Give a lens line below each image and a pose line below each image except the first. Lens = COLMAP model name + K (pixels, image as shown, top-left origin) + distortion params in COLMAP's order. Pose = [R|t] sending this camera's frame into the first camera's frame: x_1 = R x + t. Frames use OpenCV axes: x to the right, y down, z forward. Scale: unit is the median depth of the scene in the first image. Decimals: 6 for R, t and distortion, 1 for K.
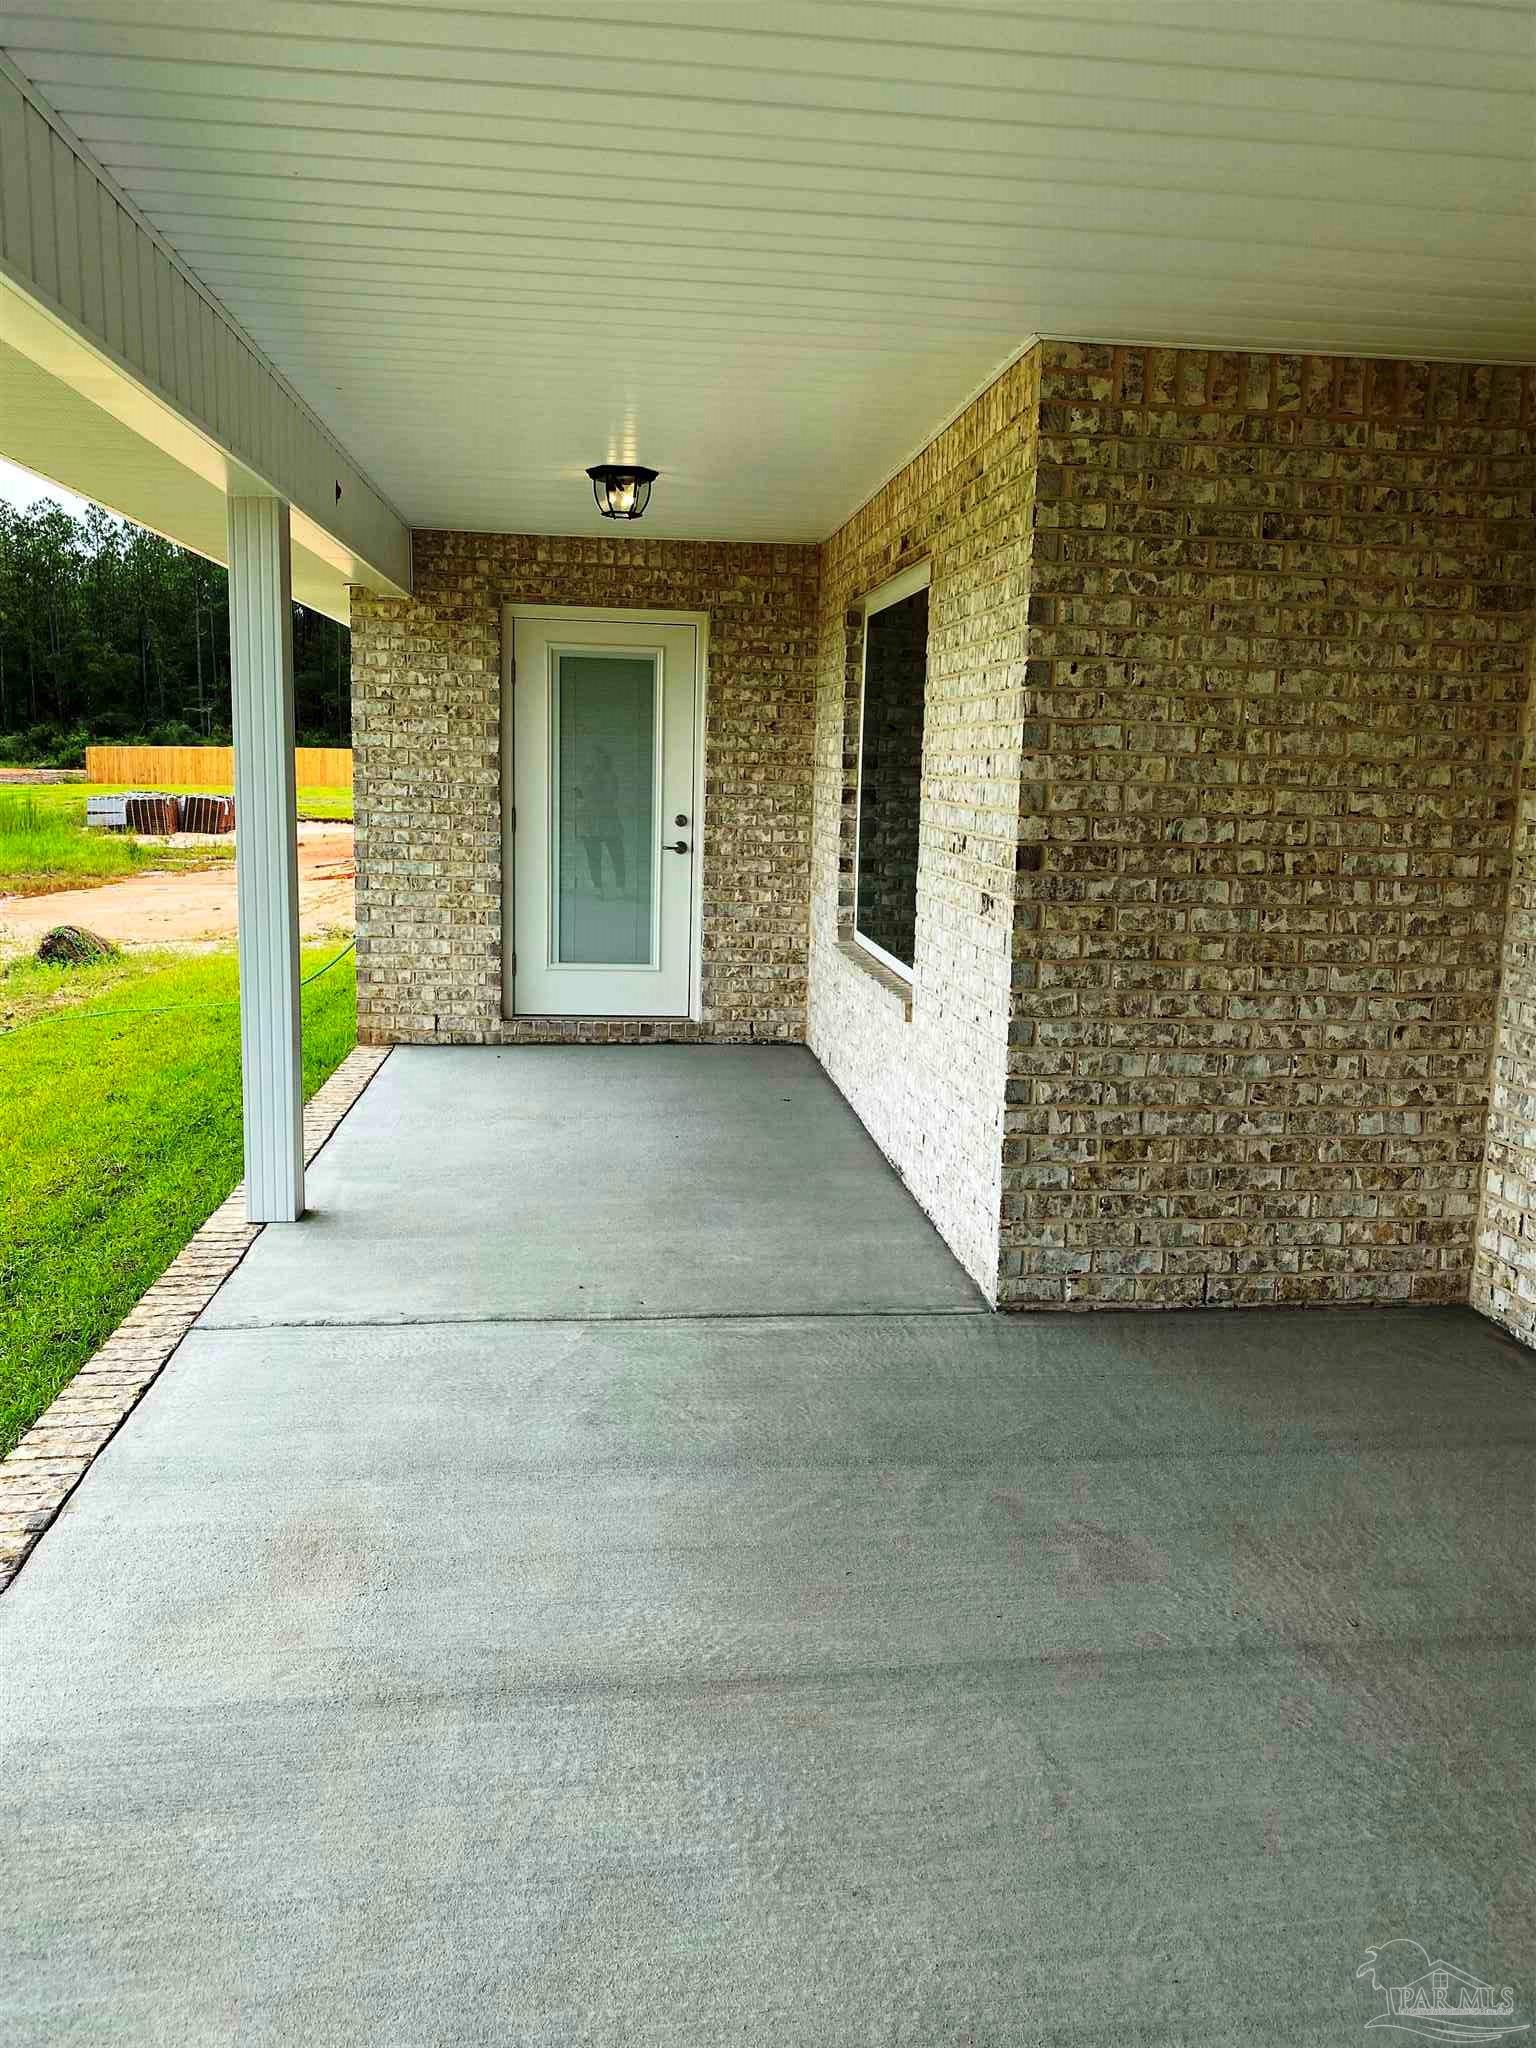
lens RADIAL K [[1570.3, 0, 779.2], [0, 1570.3, 1020.5], [0, 0, 1]] dist [0.008764, -0.022922]
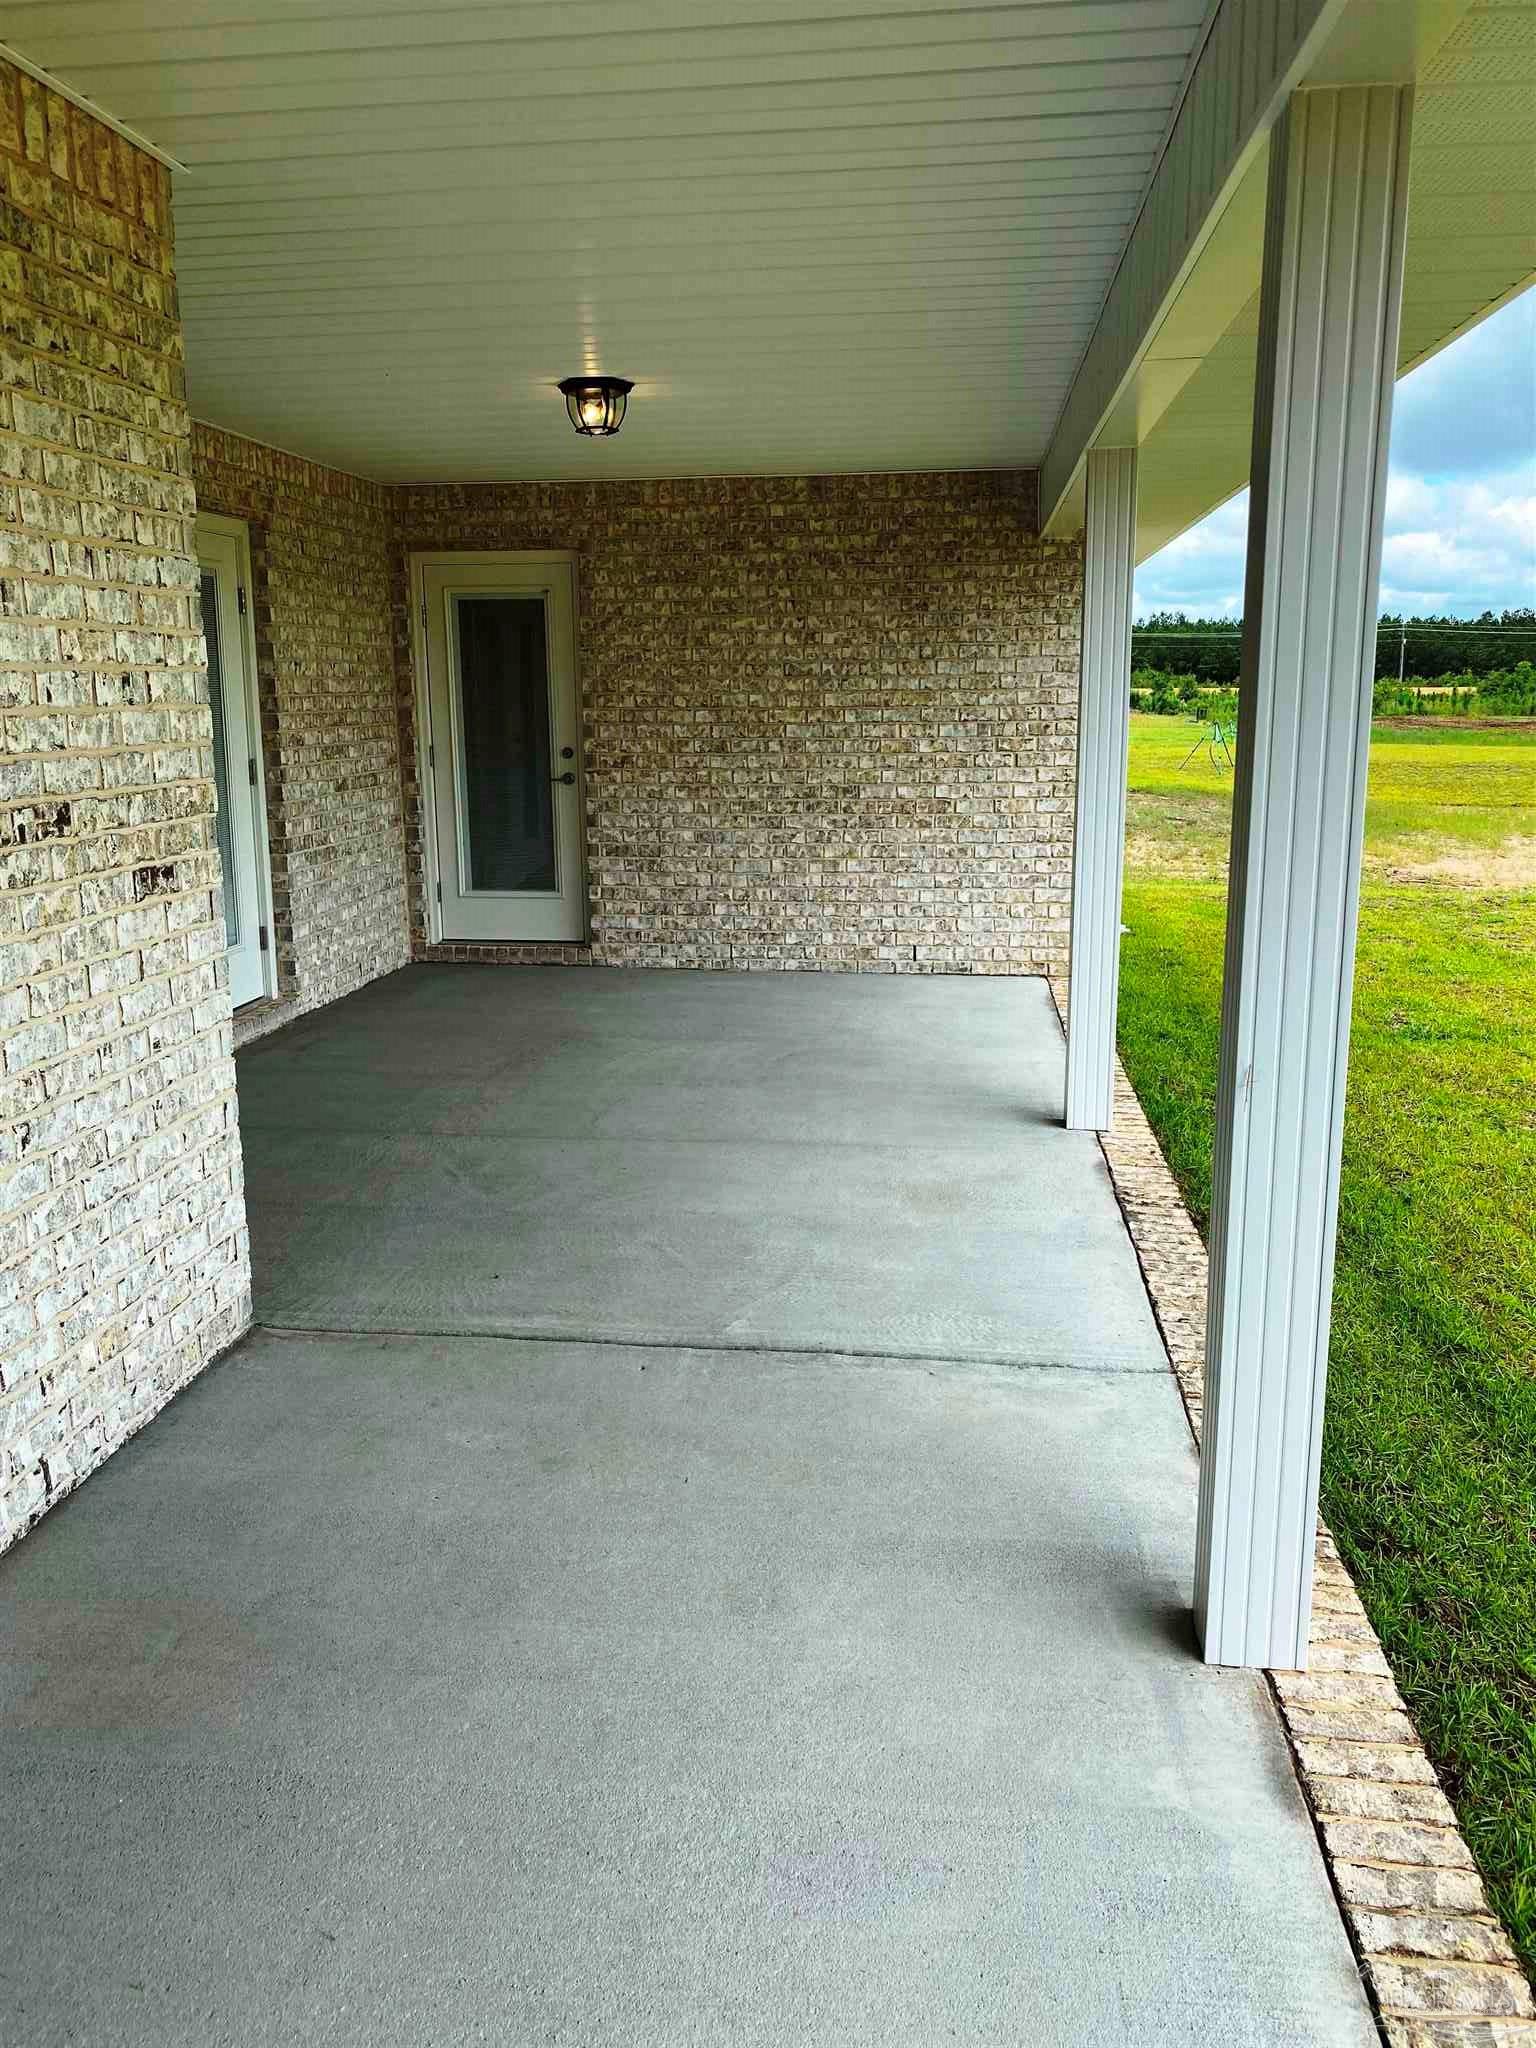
lens RADIAL K [[1570.3, 0, 771.5], [0, 1570.3, 1030.8], [0, 0, 1]] dist [0.008764, -0.022922]
pose [[-0.974737, -0.066238, 0.213308, -0.324832], [0.017898, 0.928780, 0.370198, -0.289607], [-0.222637, 0.364664, -0.904131, 1.715194]]
